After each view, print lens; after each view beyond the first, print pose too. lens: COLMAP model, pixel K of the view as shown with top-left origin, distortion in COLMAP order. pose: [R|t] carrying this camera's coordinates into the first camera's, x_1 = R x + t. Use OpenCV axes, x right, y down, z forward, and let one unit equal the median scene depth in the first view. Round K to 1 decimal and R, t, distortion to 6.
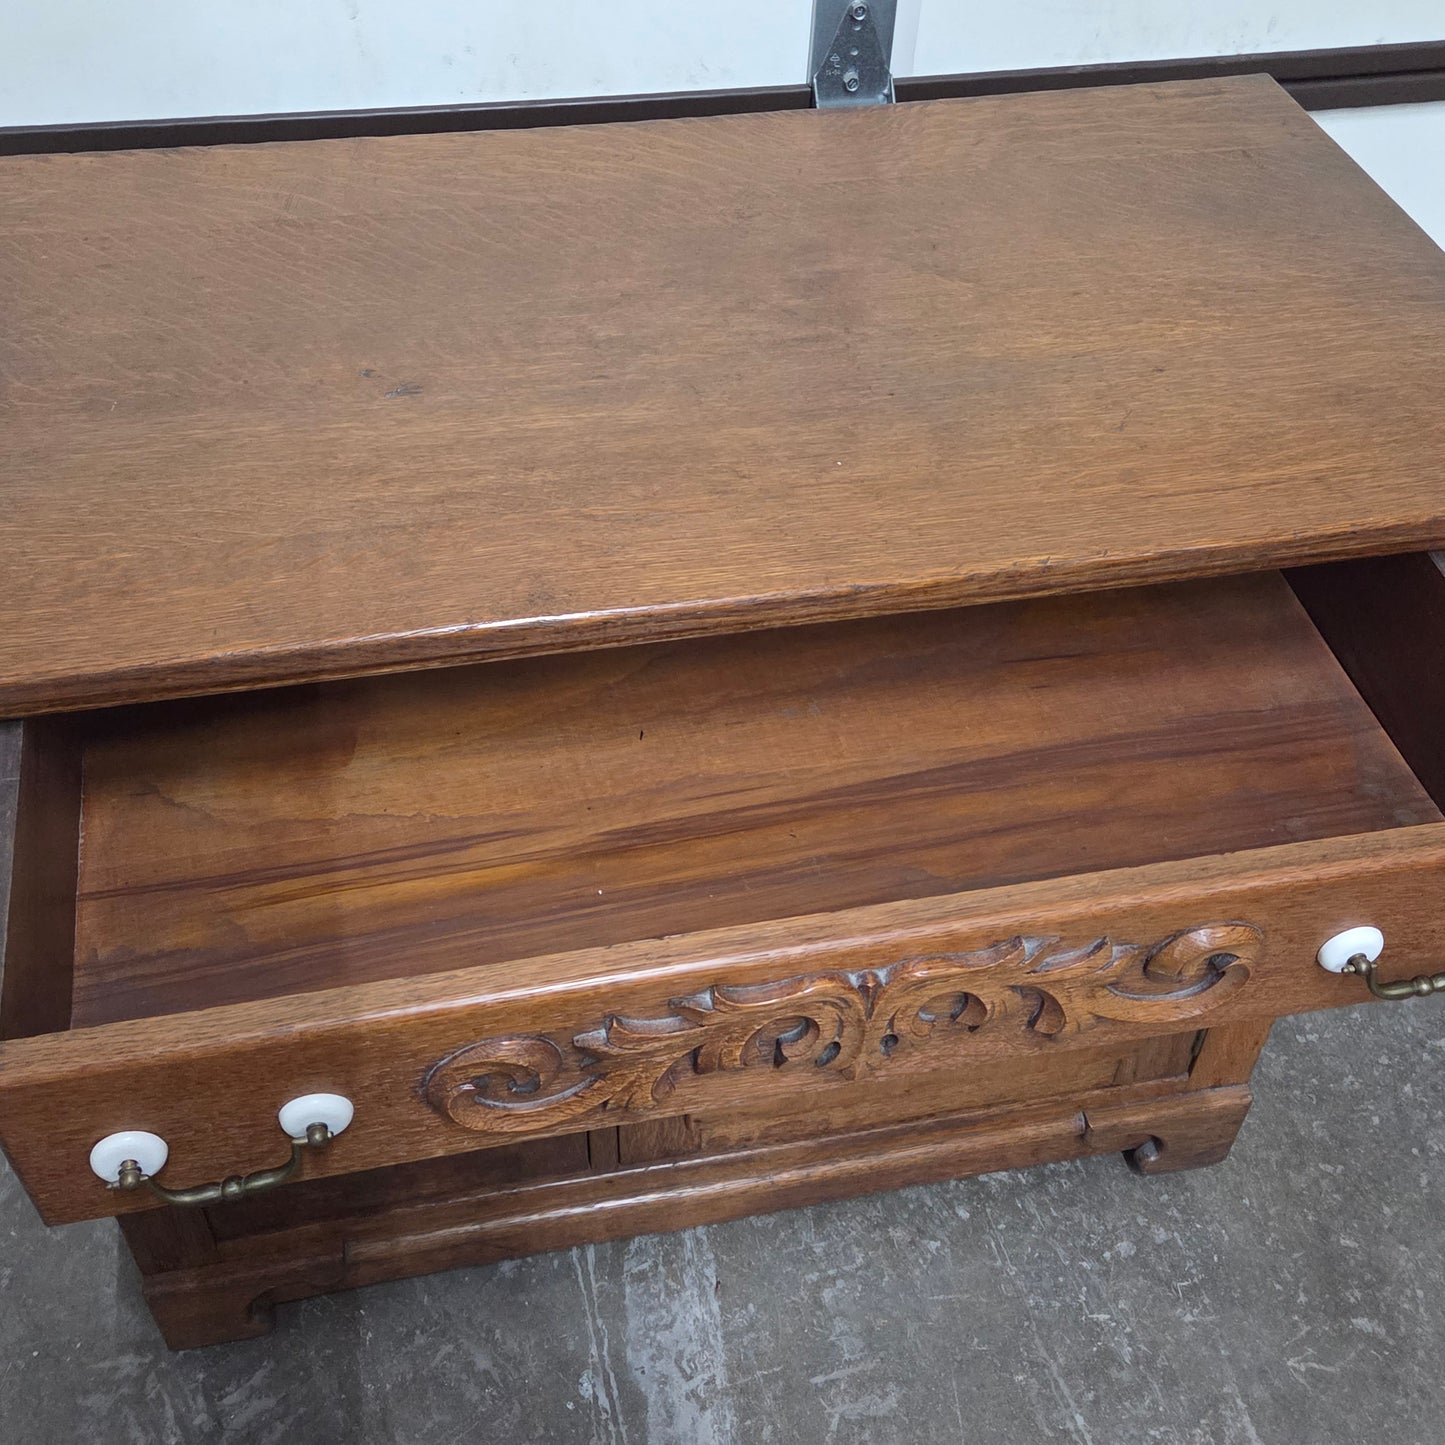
lens RADIAL K [[1670.3, 0, 707.6], [0, 1670.3, 749.4], [0, 0, 1]] dist [0.097526, -0.127423]
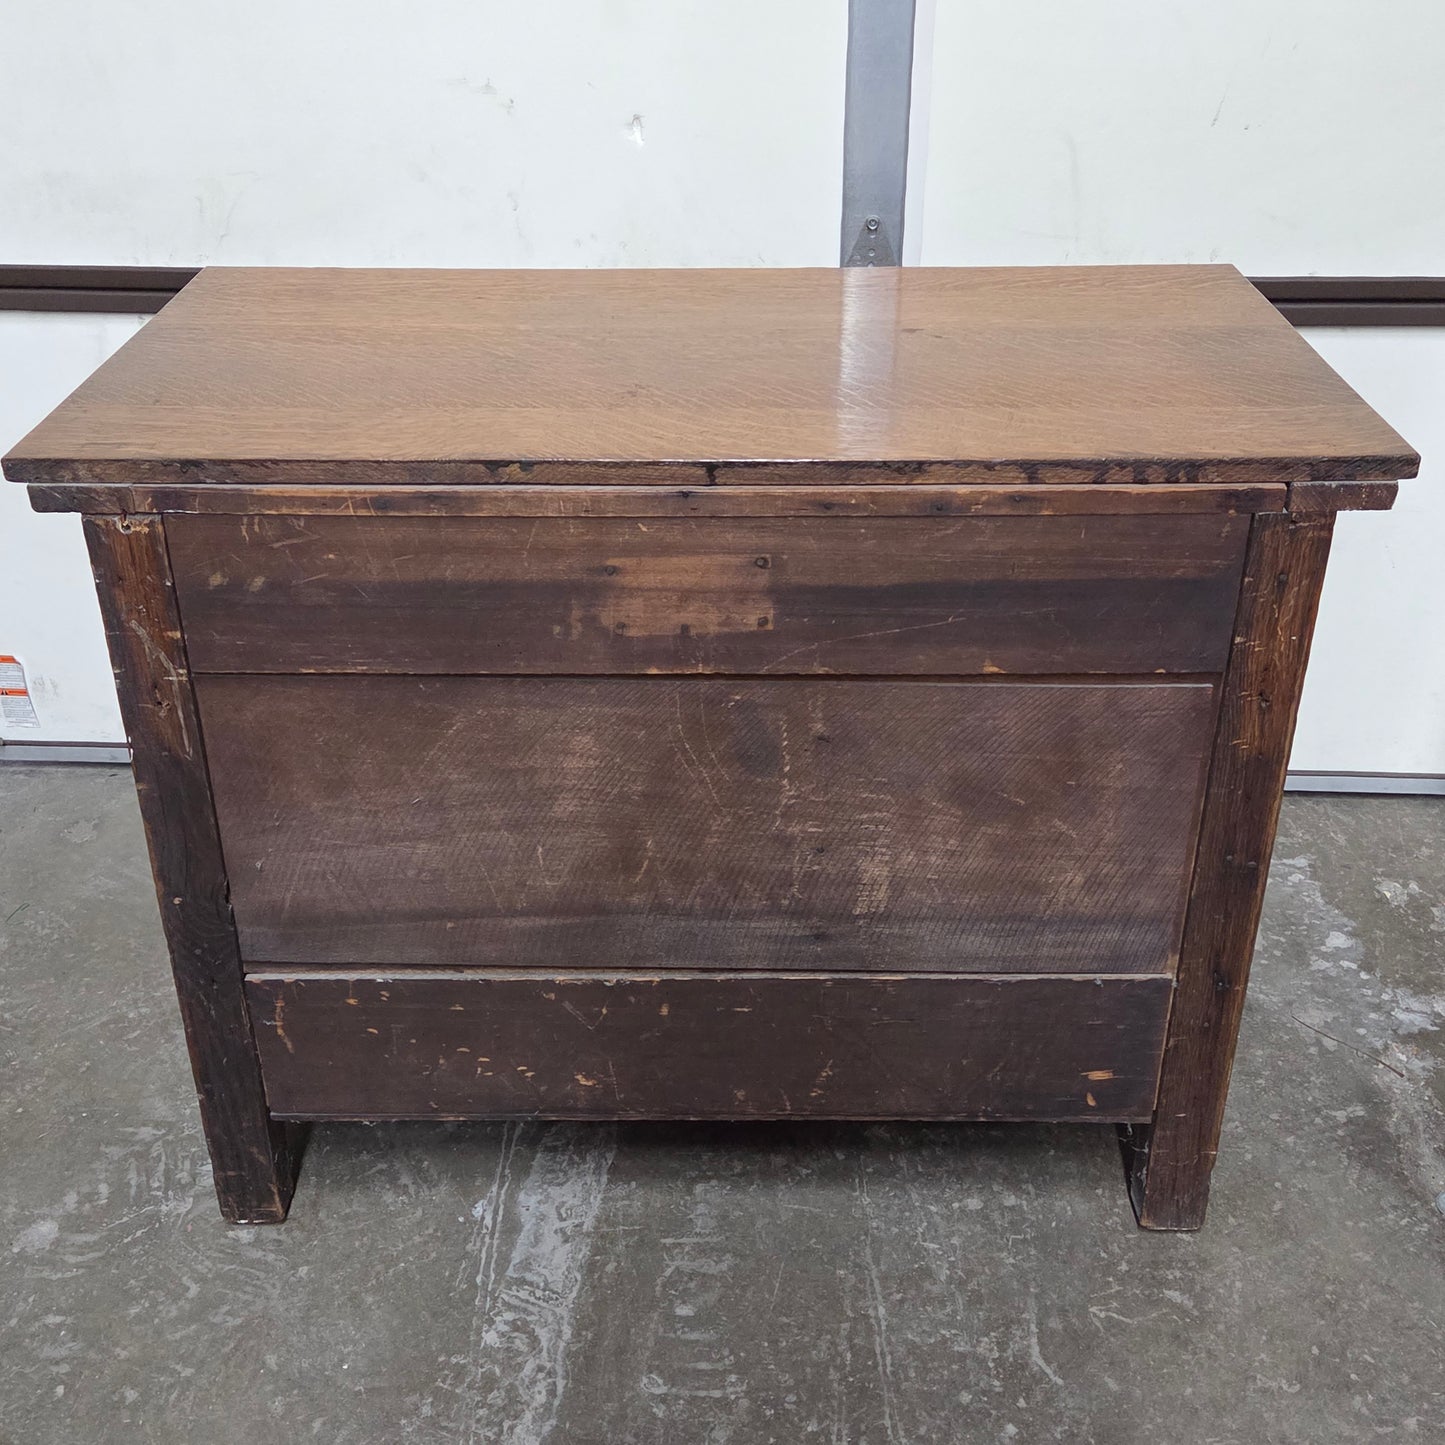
lens RADIAL K [[1681.0, 0, 719.0], [0, 1681.0, 701.8], [0, 0, 1]] dist [0.073756, -0.072212]
pose [[0.965158, 0.092407, -0.244808, 0.338002], [-0.159813, 0.948975, -0.271857, 0.321462], [0.207195, 0.301509, 0.930679, -0.178979]]
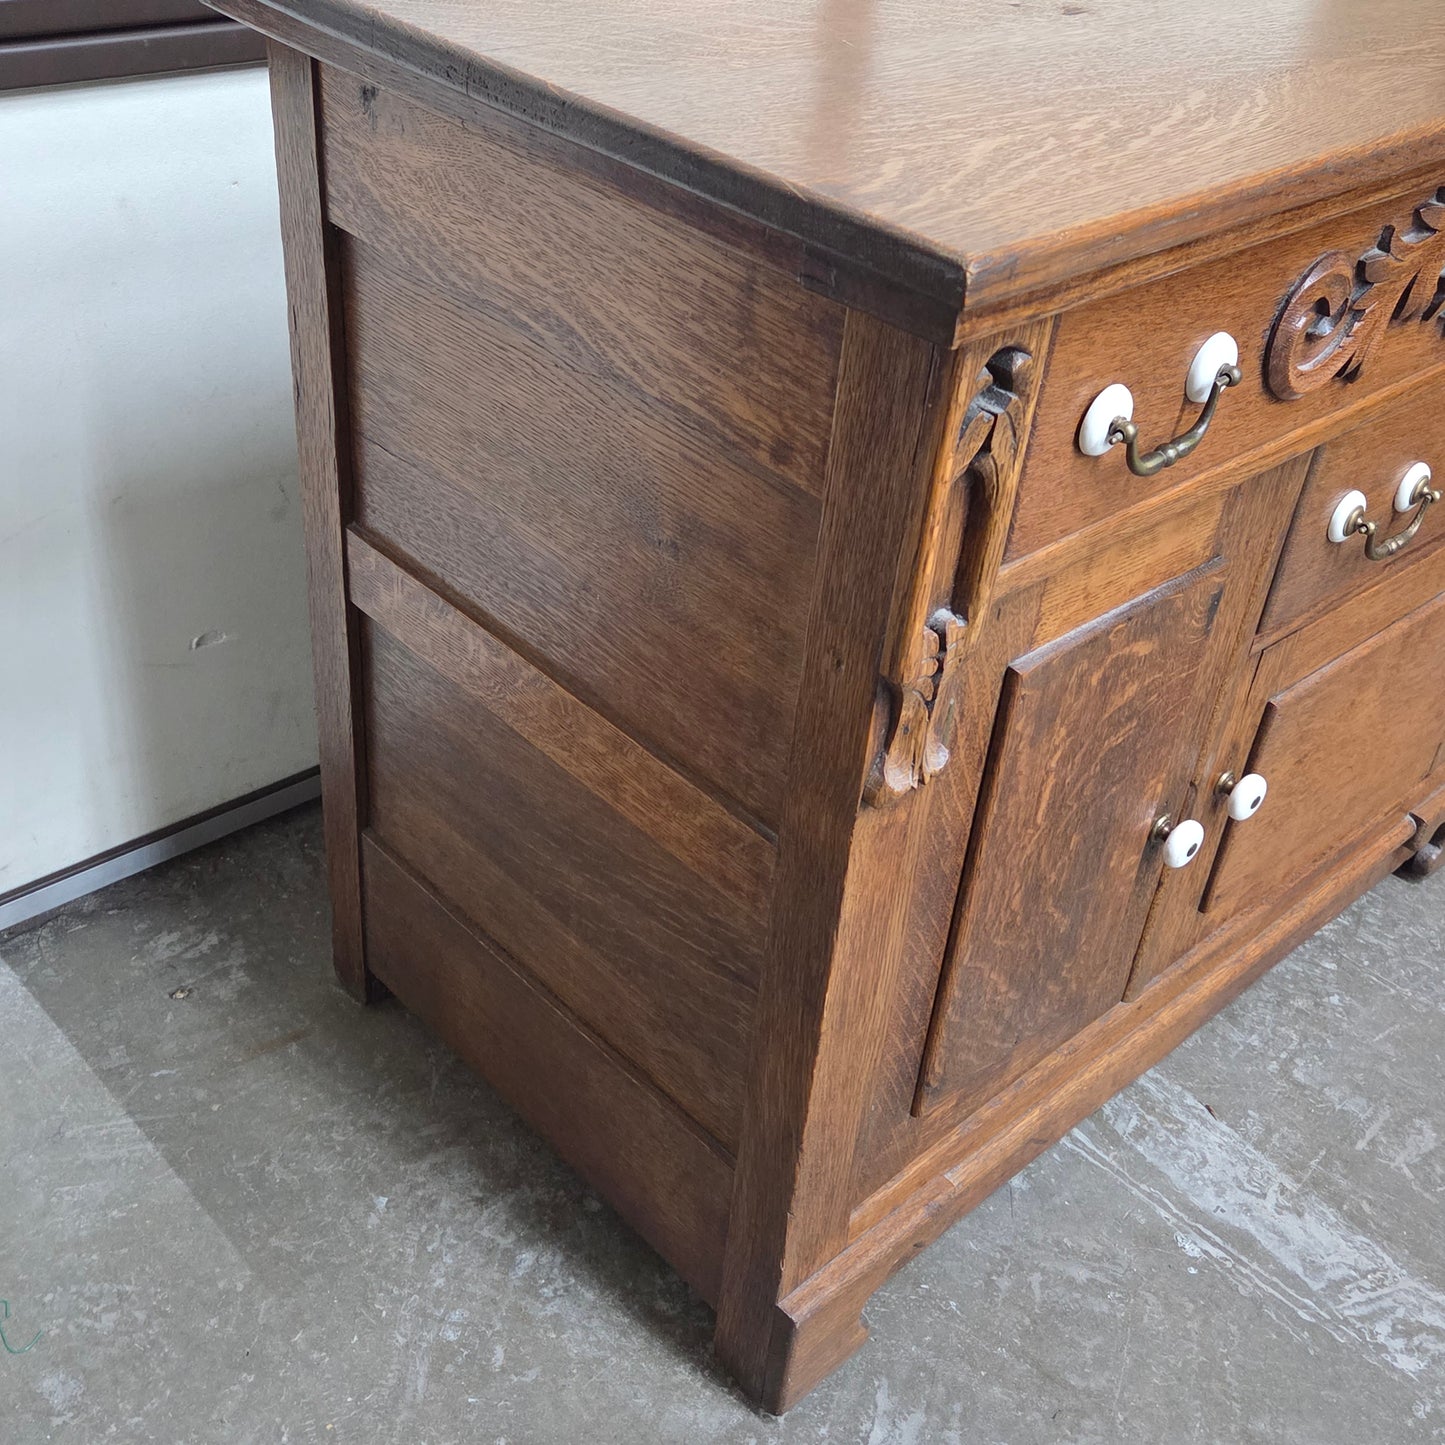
lens RADIAL K [[1664.6, 0, 709.7], [0, 1664.6, 709.0], [0, 0, 1]] dist [0.100507, -0.125360]
pose [[0.855579, -0.262624, 0.446110, -0.578848], [0.329646, 0.940849, -0.078340, 0.096891], [-0.399148, 0.214084, 0.891543, 0.248064]]
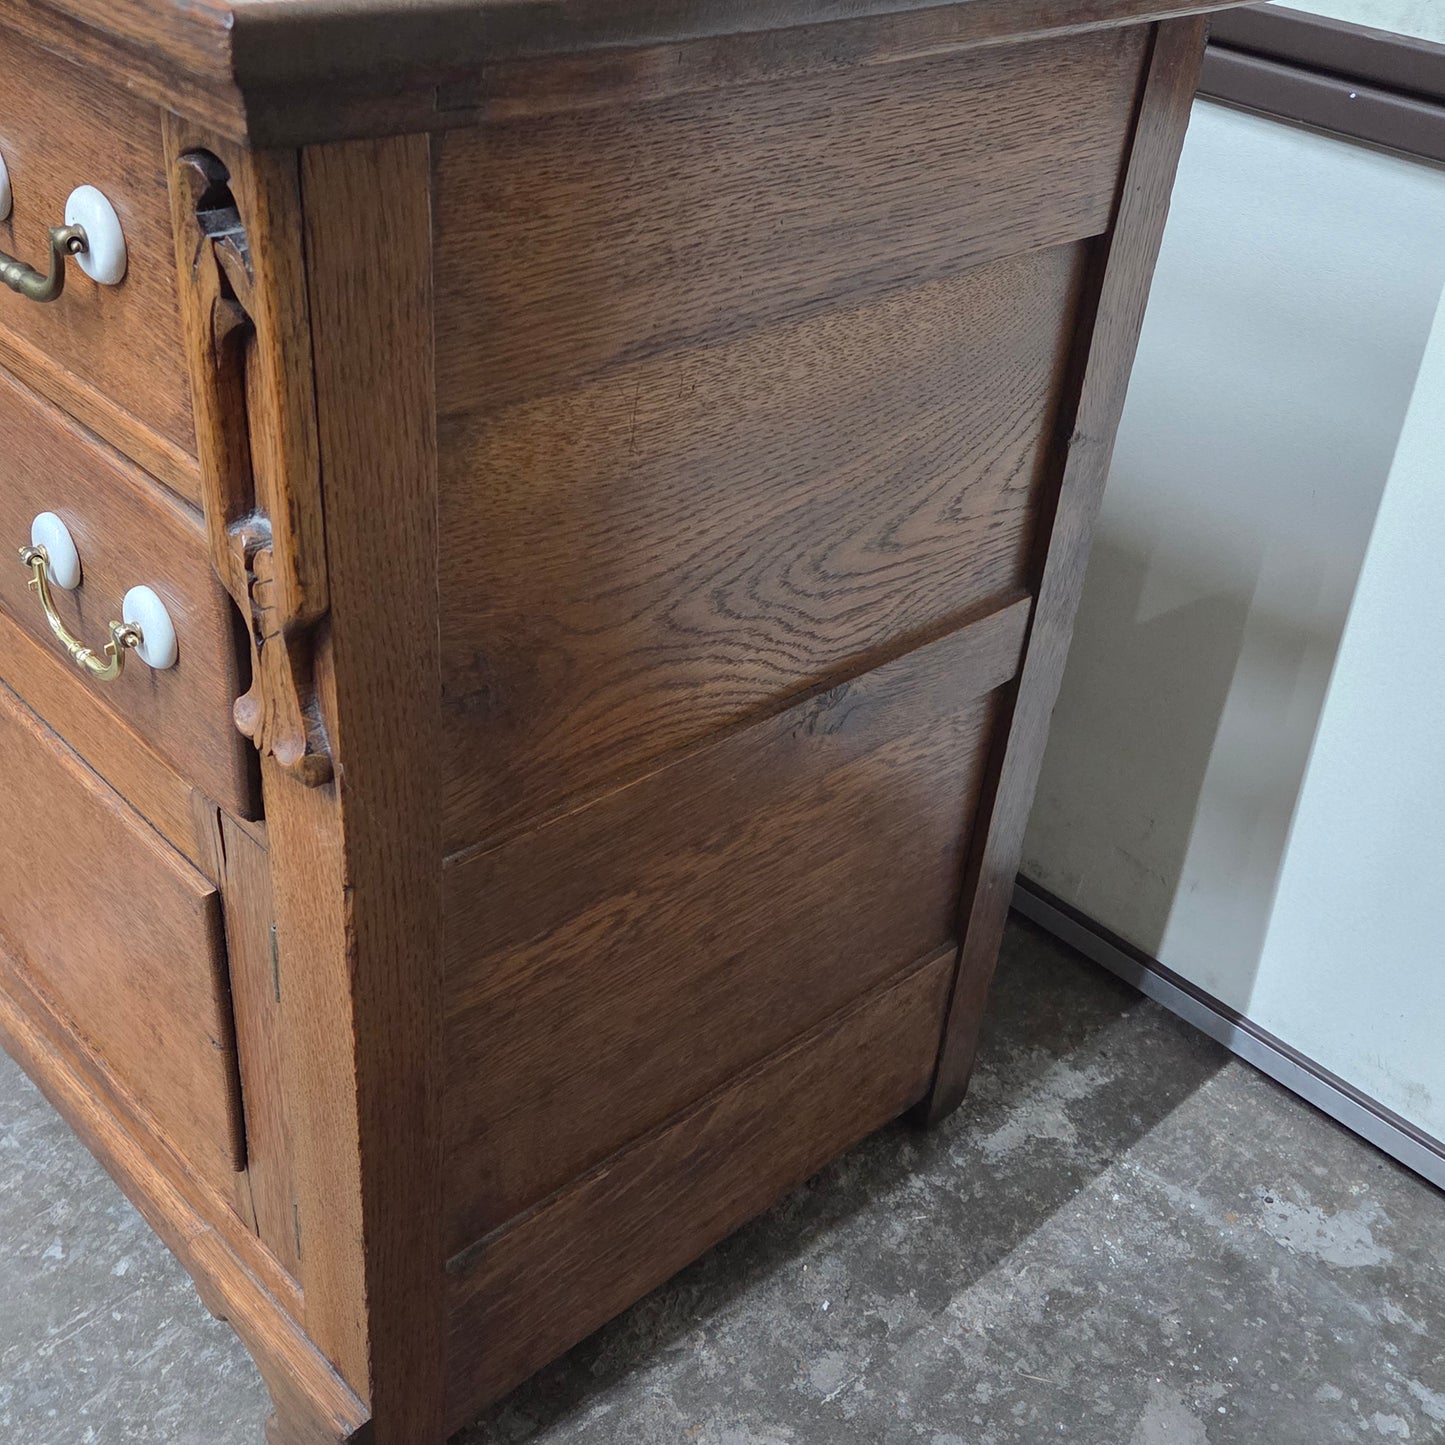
lens RADIAL K [[1681.0, 0, 719.0], [0, 1681.0, 701.8], [0, 0, 1]] dist [0.073756, -0.072212]
pose [[0.531373, 0.480538, -0.697658, 0.683092], [-0.657375, 0.753344, 0.018203, -0.074027], [0.534323, 0.448950, 0.716200, 0.551897]]
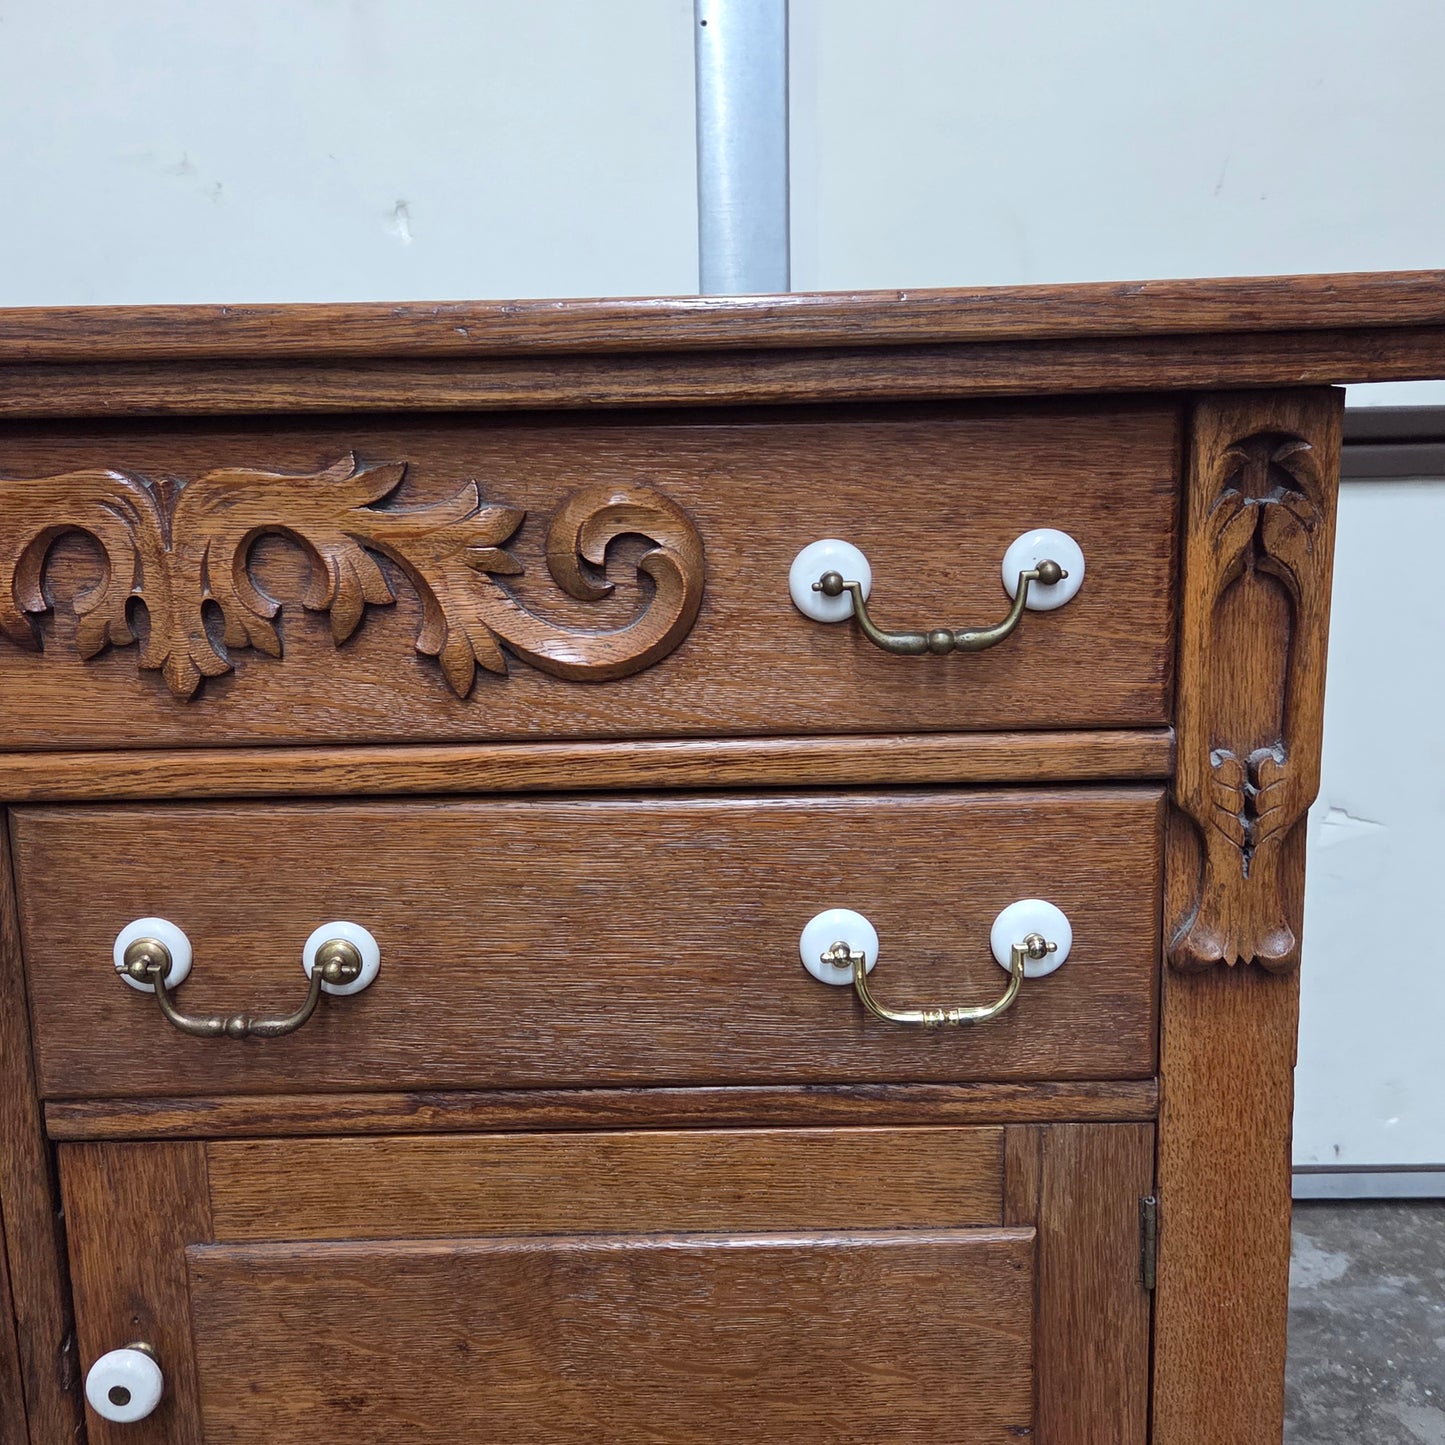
lens RADIAL K [[1664.6, 0, 709.7], [0, 1664.6, 709.0], [0, 0, 1]] dist [0.100507, -0.125360]
pose [[0.976321, -0.005842, -0.216247, 0.268824], [-0.114404, 0.834461, -0.539061, 0.243682], [0.183599, 0.551036, 0.814034, 0.343626]]
